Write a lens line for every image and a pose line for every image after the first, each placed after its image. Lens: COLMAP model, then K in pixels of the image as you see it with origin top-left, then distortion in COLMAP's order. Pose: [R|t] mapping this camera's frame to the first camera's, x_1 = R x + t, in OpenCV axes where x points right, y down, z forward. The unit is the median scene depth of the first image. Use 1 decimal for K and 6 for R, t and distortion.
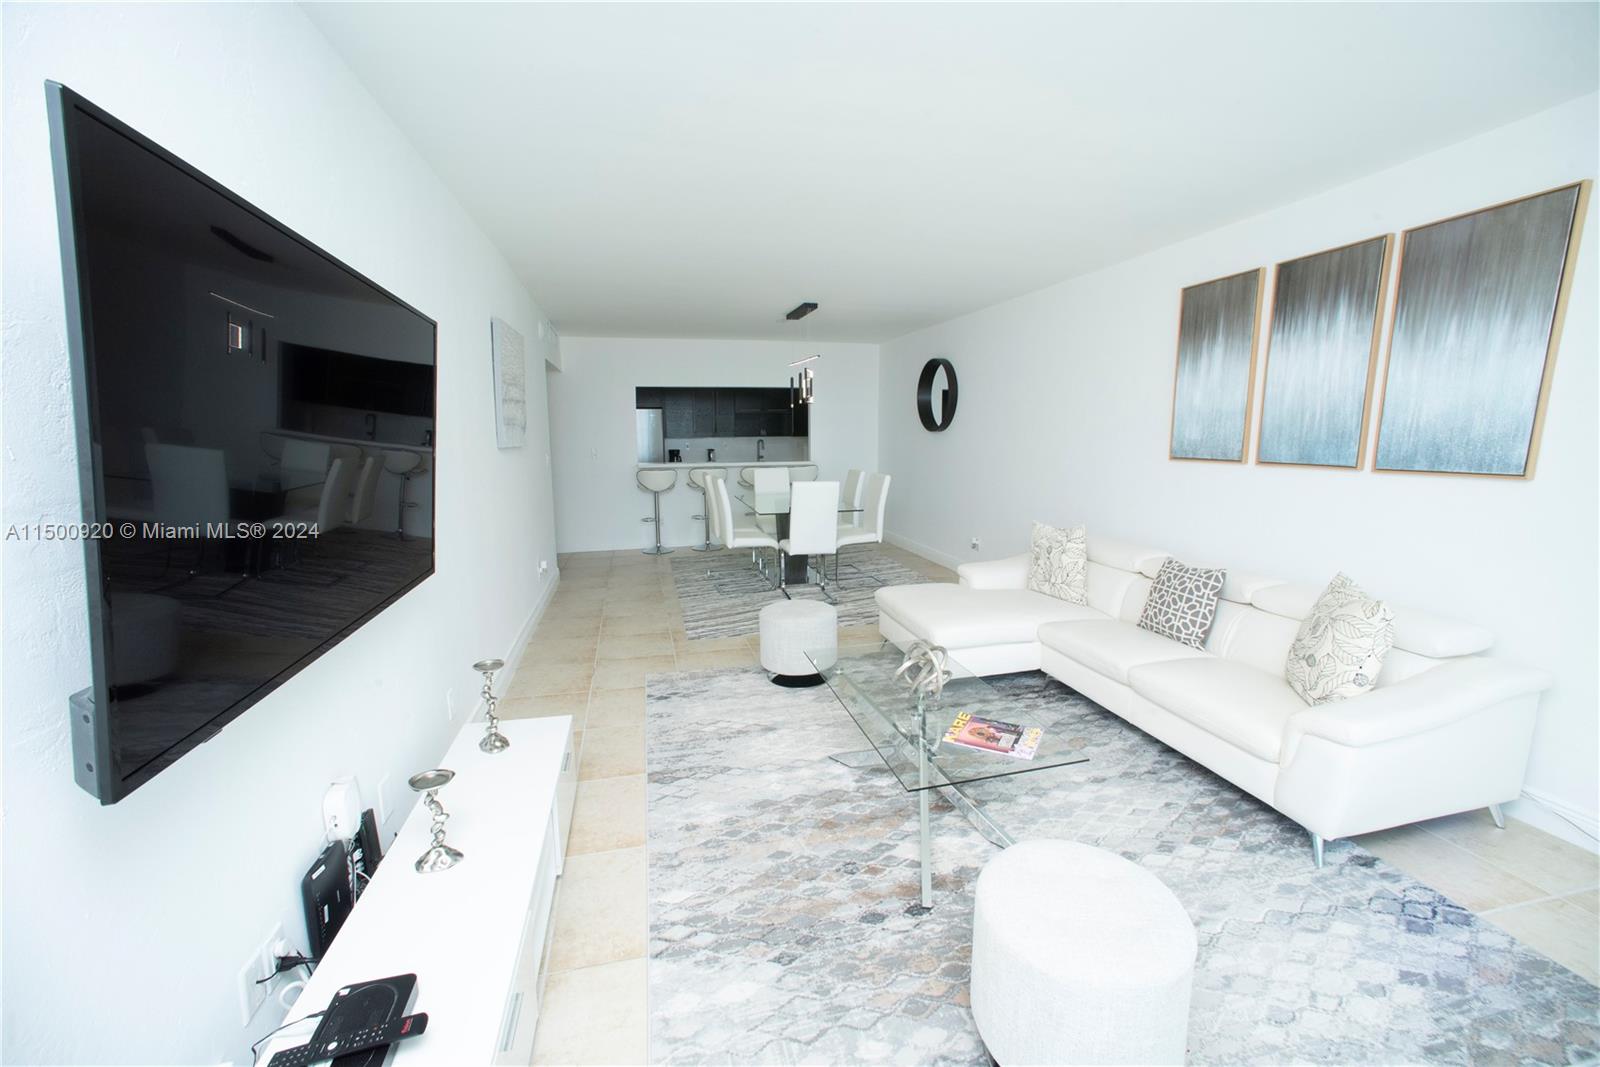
lens RADIAL K [[655.9, 0, 789.2], [0, 655.9, 529.7], [0, 0, 1]] dist [-0.050138, 0.023341]
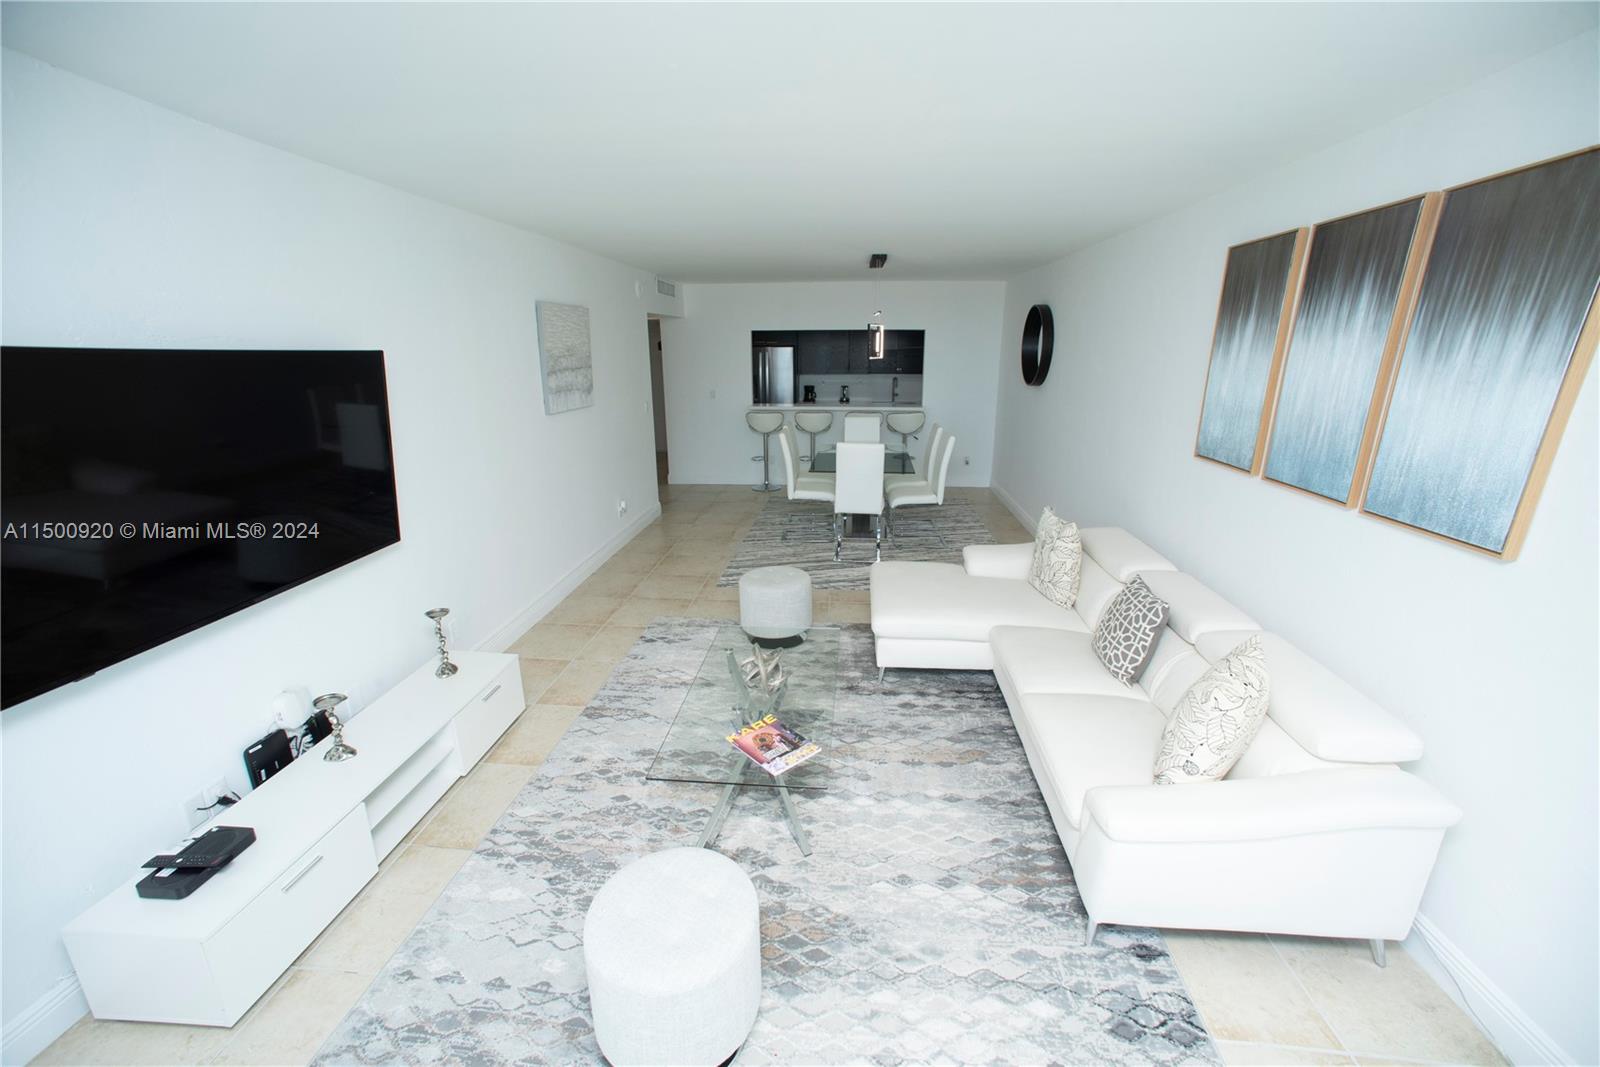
lens RADIAL K [[652.0, 0, 803.7], [0, 652.0, 529.7], [0, 0, 1]] dist [-0.059978, 0.029531]
pose [[0.942363, 0.095408, -0.320700, 0.485835], [-0.050356, 0.988008, 0.145962, -0.139488], [0.330780, -0.121400, 0.935867, 0.039993]]
